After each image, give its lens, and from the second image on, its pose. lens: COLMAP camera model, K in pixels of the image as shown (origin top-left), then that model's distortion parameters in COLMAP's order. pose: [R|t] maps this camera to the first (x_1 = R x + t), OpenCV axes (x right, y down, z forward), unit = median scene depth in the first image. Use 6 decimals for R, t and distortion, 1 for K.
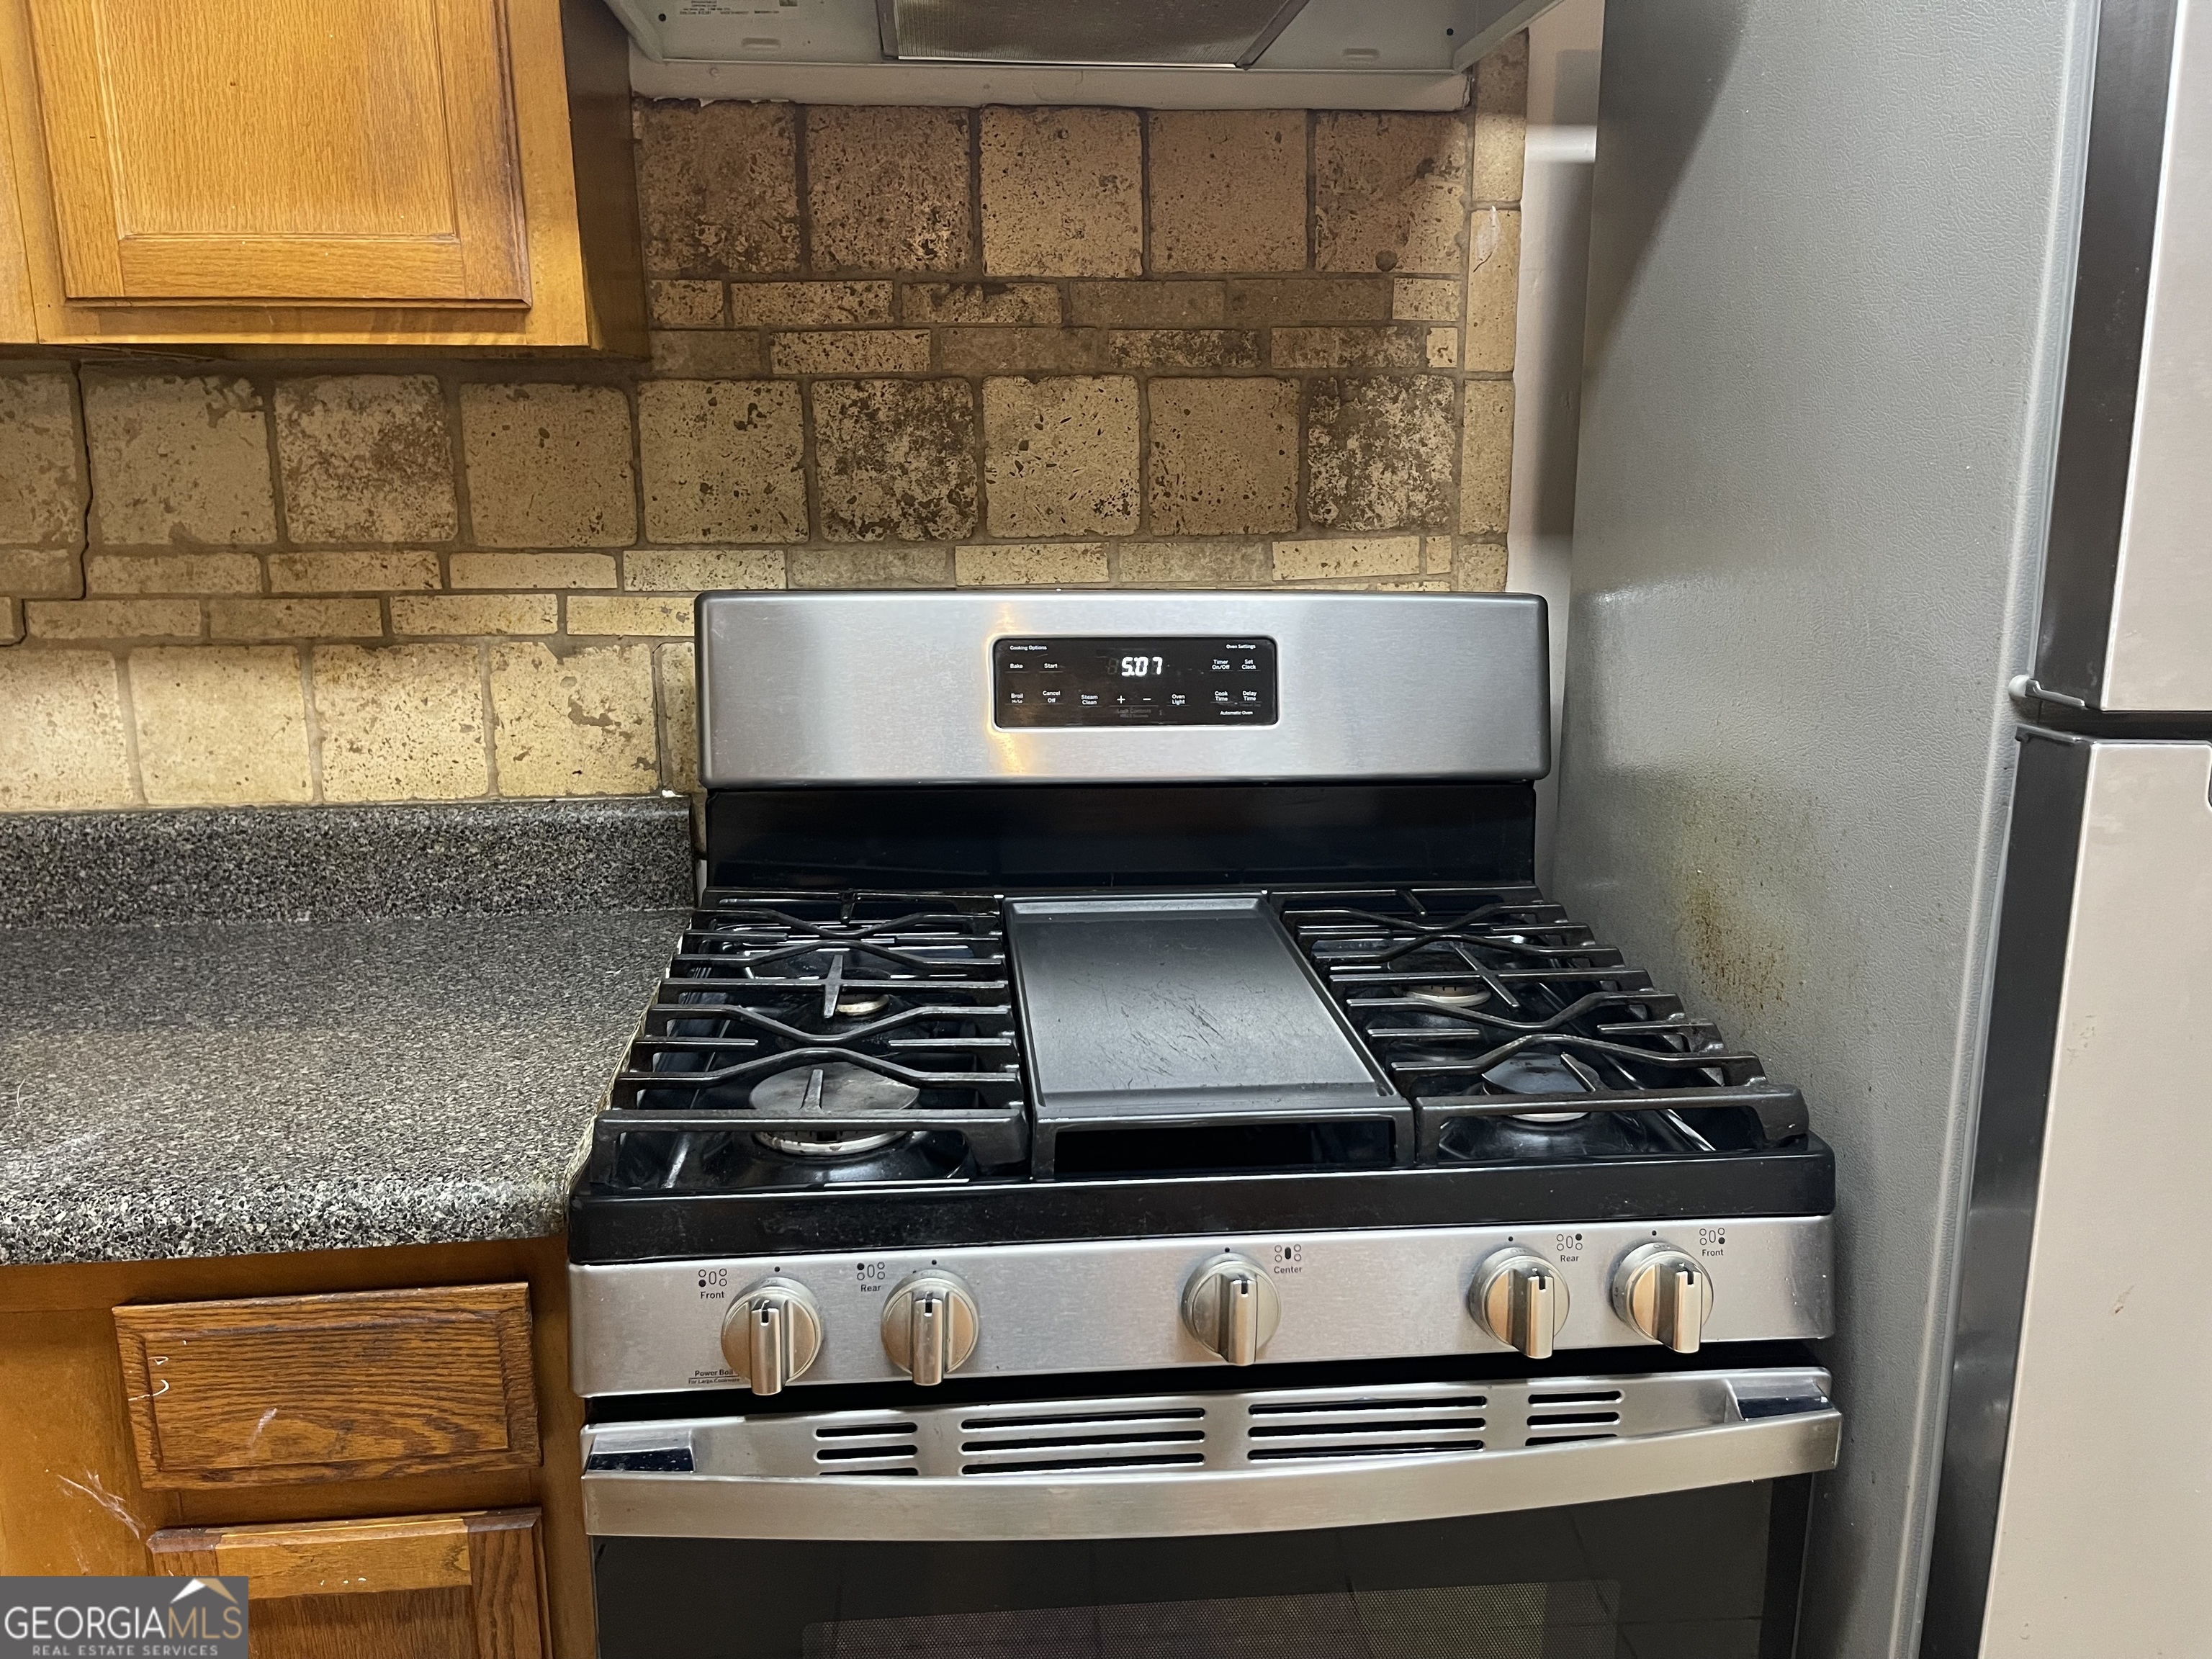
lens RADIAL K [[1599.1, 0, 1111.1], [0, 1599.1, 782.9], [0, 0, 1]] dist [0.045433, -0.048343]
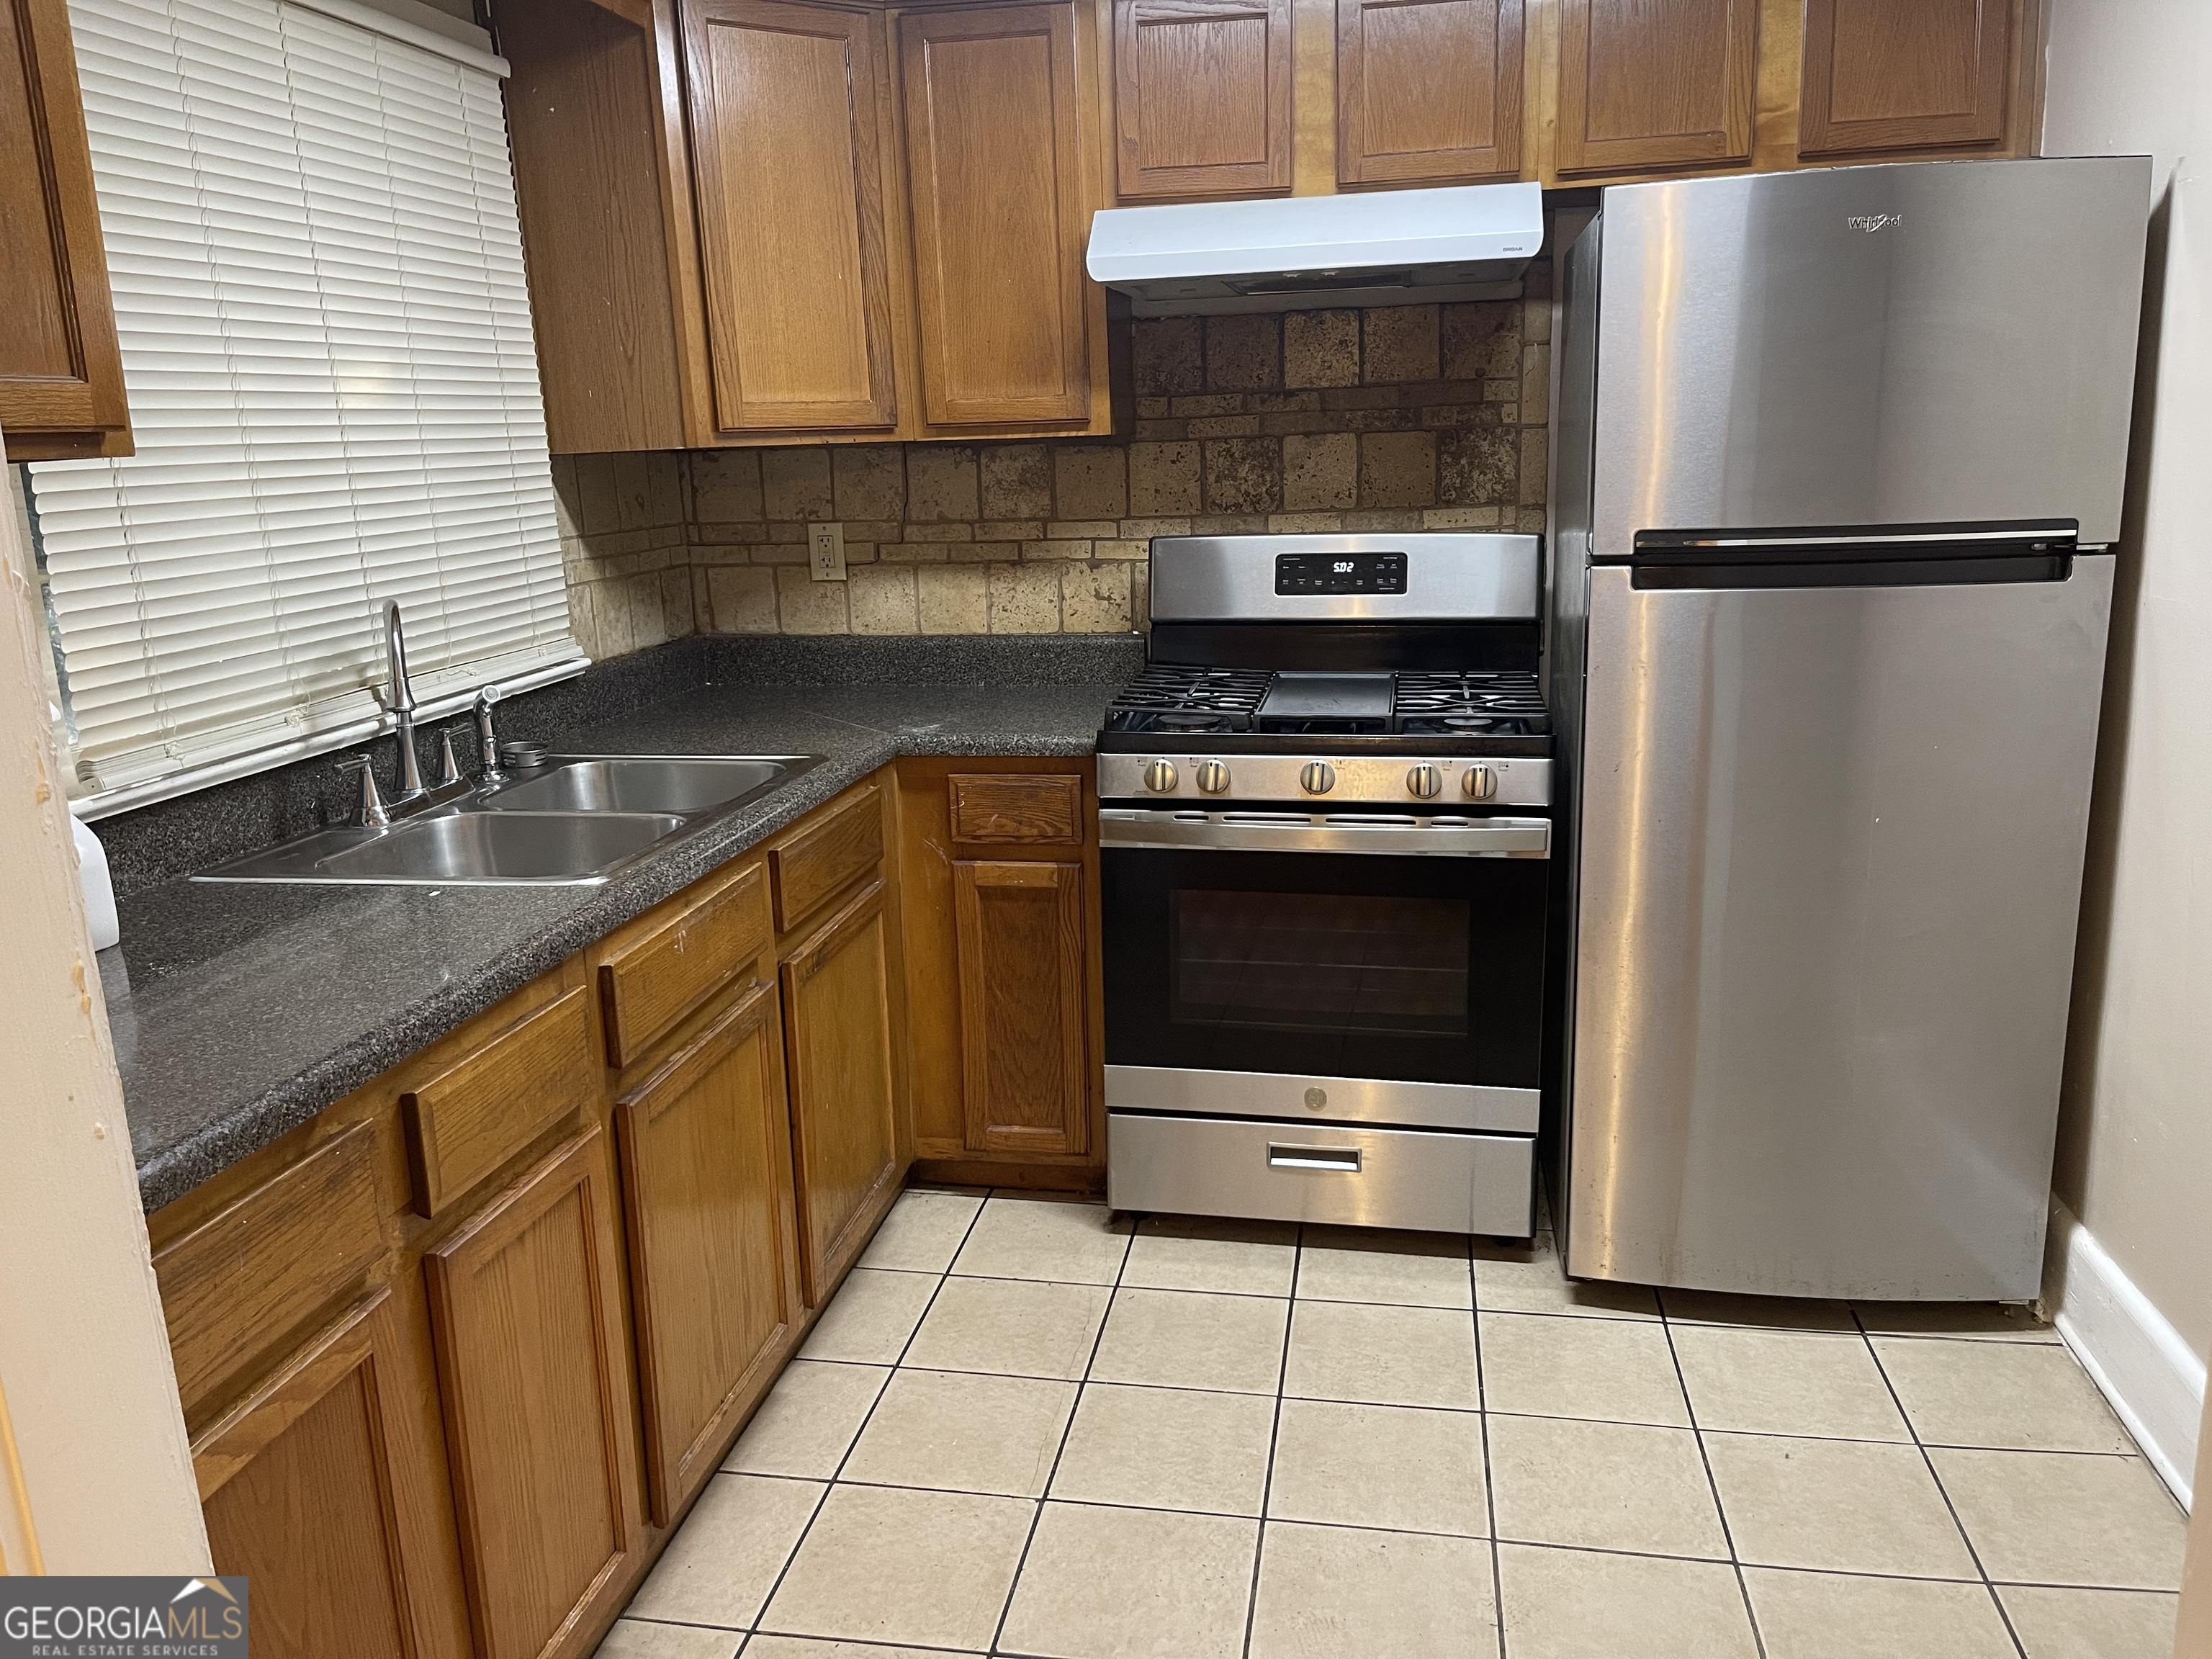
lens RADIAL K [[1599.1, 0, 1107.9], [0, 1599.1, 823.0], [0, 0, 1]] dist [0.045433, -0.048343]
pose [[0.956803, 0.039271, -0.288073, 0.339924], [-0.033545, 0.999130, 0.024791, 0.223576], [0.288796, -0.014056, 0.957287, -1.149955]]
